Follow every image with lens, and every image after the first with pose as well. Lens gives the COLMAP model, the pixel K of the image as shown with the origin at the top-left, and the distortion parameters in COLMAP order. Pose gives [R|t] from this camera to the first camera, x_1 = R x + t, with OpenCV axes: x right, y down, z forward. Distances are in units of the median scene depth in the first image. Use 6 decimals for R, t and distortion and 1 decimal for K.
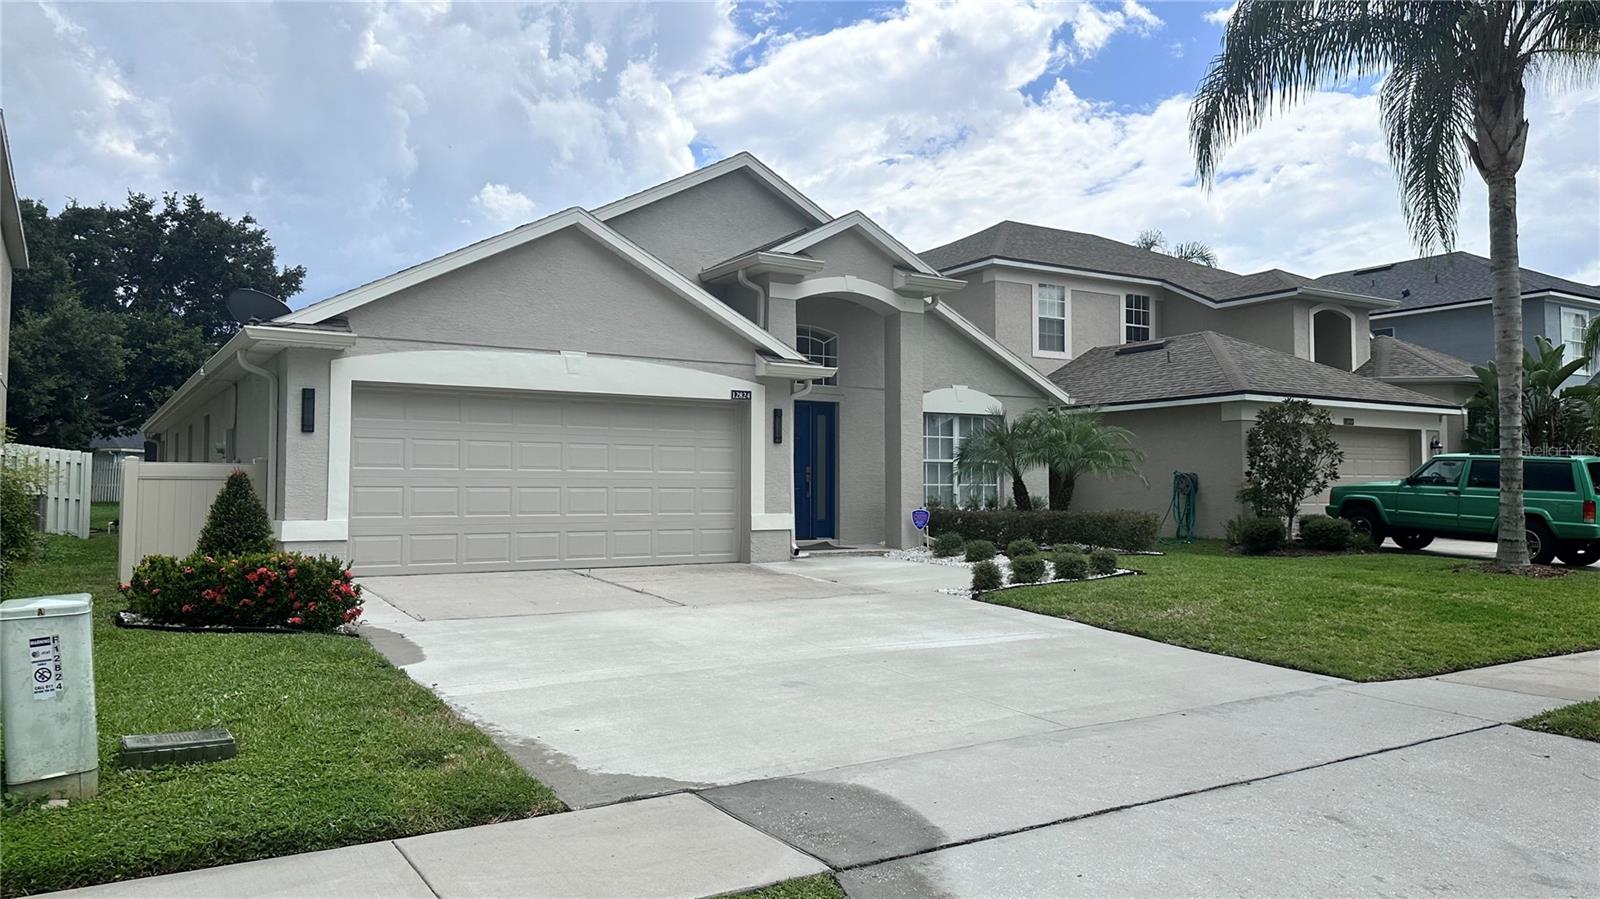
lens RADIAL K [[1085.2, 0, 800.0], [0, 1085.2, 449.5], [0, 0, 1]] dist [0.003192, 0.001434]
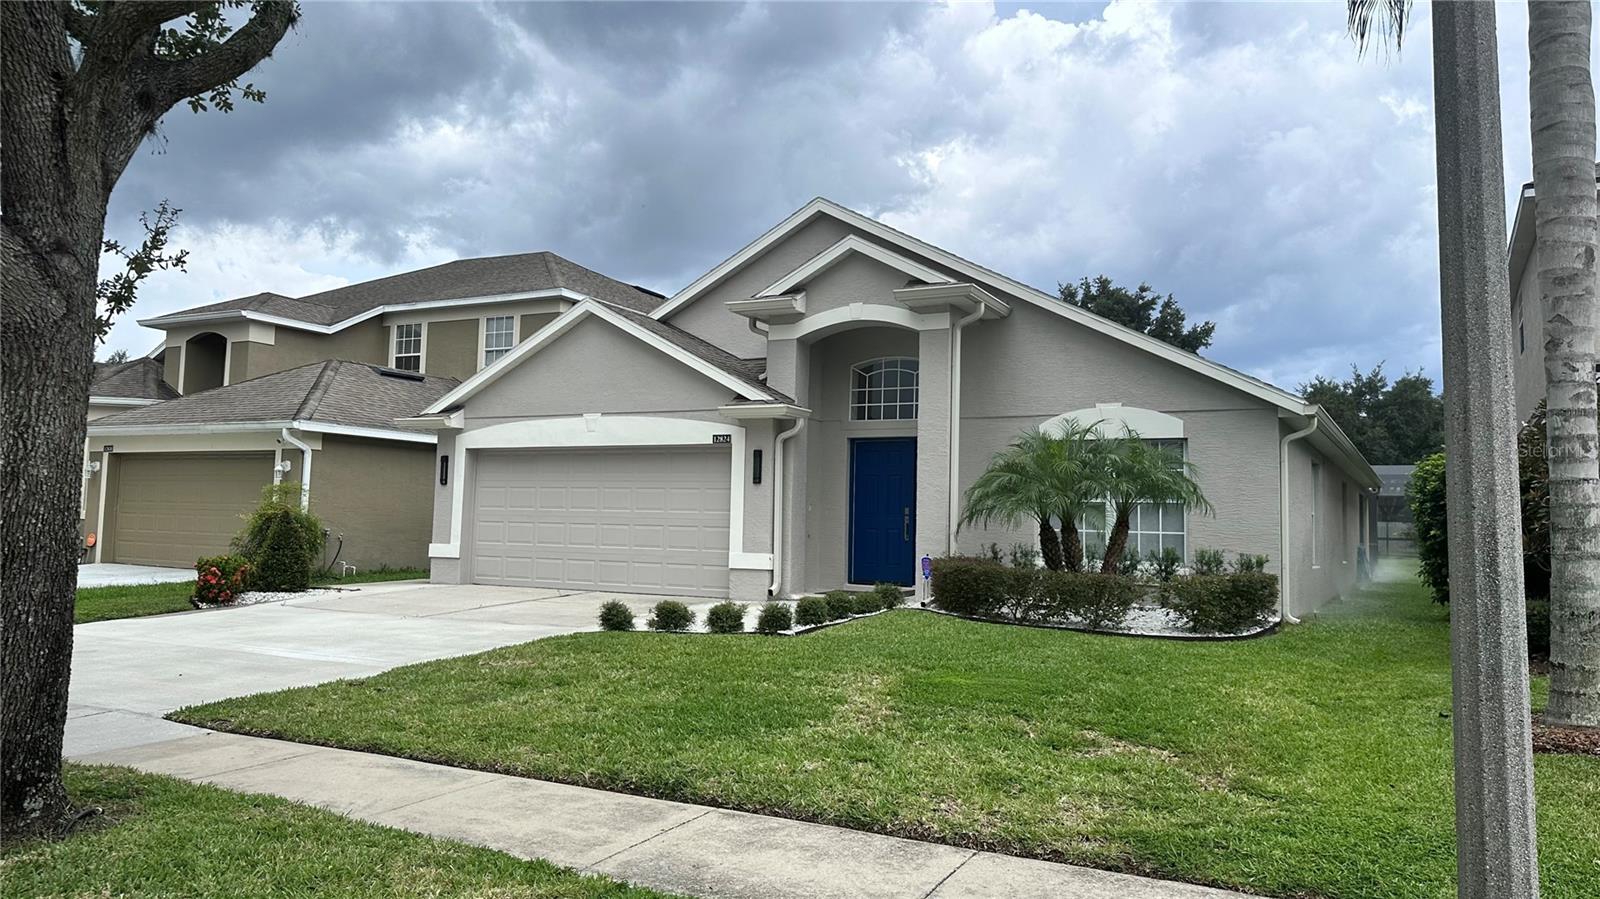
lens RADIAL K [[1085.2, 0, 800.0], [0, 1085.2, 449.5], [0, 0, 1]] dist [0.003192, 0.001434]
pose [[0.515140, -0.051693, -0.855546, 0.874953], [0.011009, 0.998496, -0.053701, 0.017401], [0.857036, 0.018245, 0.514934, 0.516431]]
